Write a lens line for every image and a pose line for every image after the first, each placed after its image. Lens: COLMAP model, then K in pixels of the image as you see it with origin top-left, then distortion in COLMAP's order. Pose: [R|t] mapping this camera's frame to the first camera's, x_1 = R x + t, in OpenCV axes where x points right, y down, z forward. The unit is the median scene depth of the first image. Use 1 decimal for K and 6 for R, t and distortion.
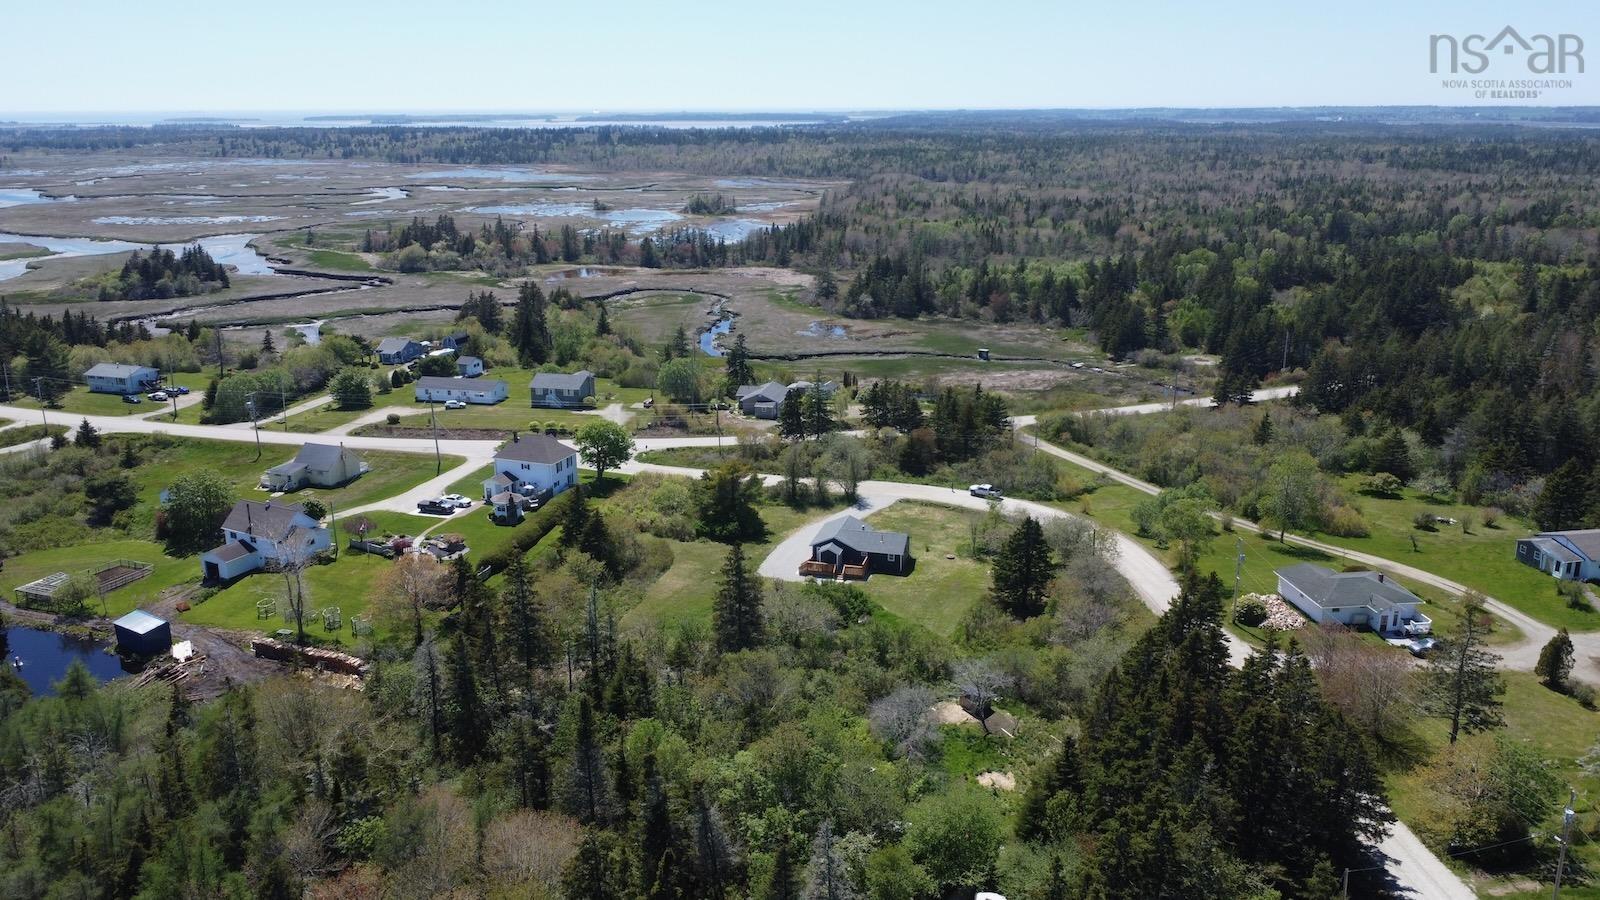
lens RADIAL K [[1188.4, 0, 802.3], [0, 1188.4, 451.1], [0, 0, 1]] dist [0.006506, -0.007066]
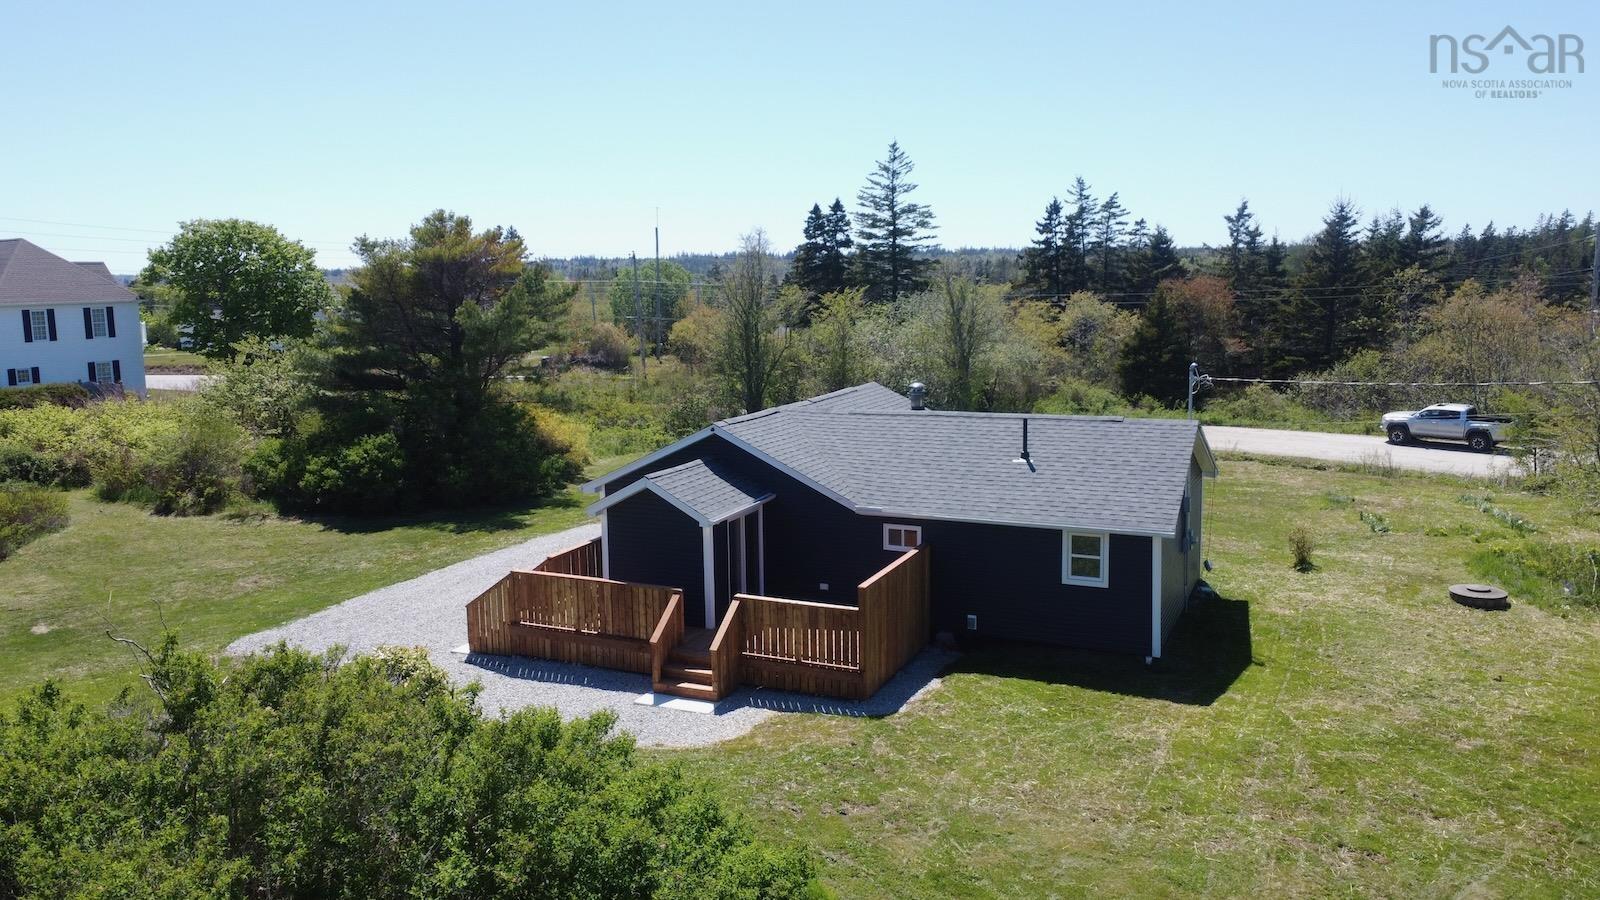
lens RADIAL K [[1188.4, 0, 798.1], [0, 1188.4, 449.5], [0, 0, 1]] dist [0.006506, -0.007066]
pose [[0.984452, 0.010787, -0.175323, 0.041725], [-0.033160, 0.991579, -0.125188, 0.060571], [0.172496, 0.129055, 0.976519, 0.544268]]
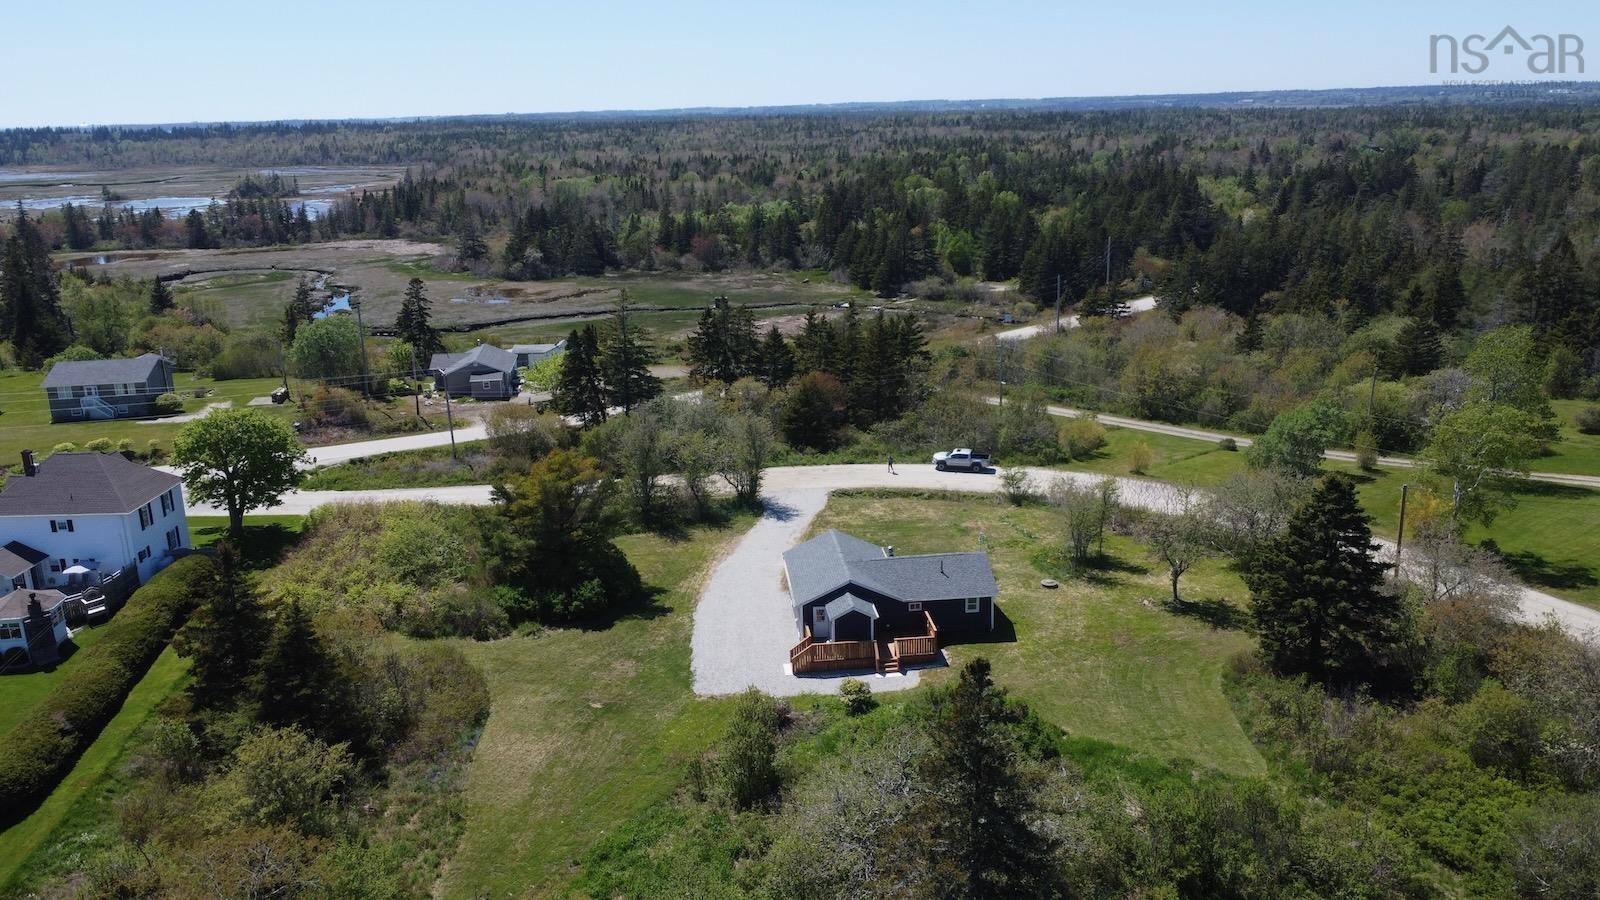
lens RADIAL K [[1188.4, 0, 794.3], [0, 1188.4, 446.2], [0, 0, 1]] dist [0.006506, -0.007066]
pose [[0.936074, -0.114981, 0.332482, -0.090544], [0.118018, 0.992949, 0.011119, 0.008162], [-0.331416, 0.028830, 0.943044, 0.366150]]
